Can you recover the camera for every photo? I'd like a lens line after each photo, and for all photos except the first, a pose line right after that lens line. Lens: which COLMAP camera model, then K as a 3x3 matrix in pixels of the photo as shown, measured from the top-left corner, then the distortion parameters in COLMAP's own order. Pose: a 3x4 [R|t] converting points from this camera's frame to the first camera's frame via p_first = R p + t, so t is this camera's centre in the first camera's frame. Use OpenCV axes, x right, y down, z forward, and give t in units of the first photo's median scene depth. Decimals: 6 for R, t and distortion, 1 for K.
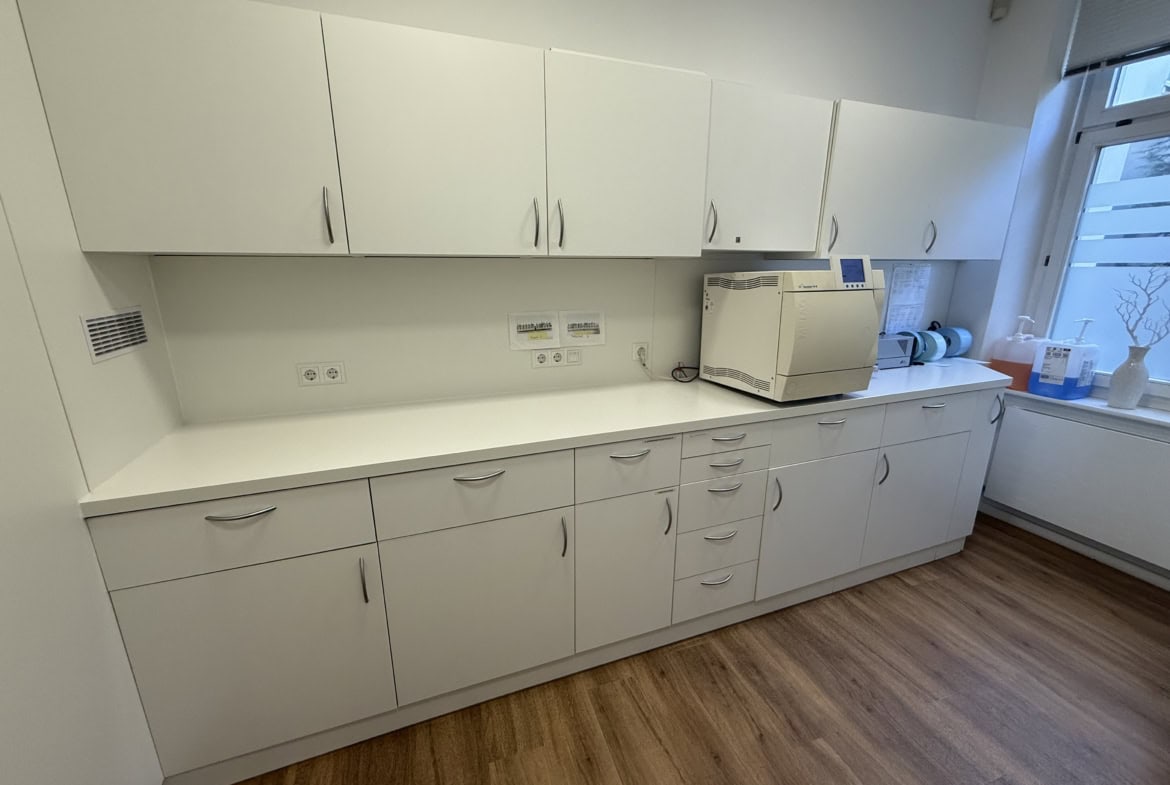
lens RADIAL K [[466.2, 0, 582.9], [0, 466.2, 388.3], [0, 0, 1]] dist [0.000402, 0.001812]
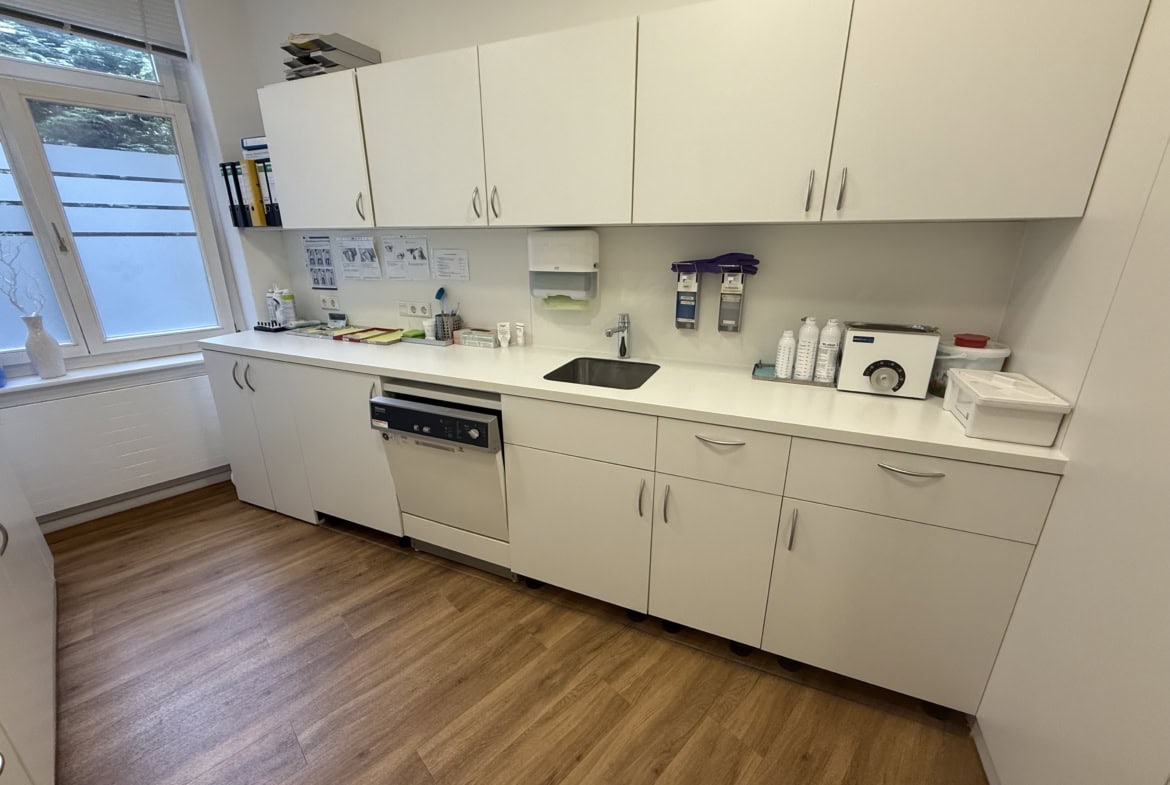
lens RADIAL K [[466.2, 0, 579.8], [0, 466.2, 390.5], [0, 0, 1]] dist [0.000402, 0.001812]
pose [[-0.418918, -0.289631, 0.860594, -0.229116], [0.236098, 0.880423, 0.411233, -0.087281], [-0.876793, 0.375457, -0.300444, 0.337908]]
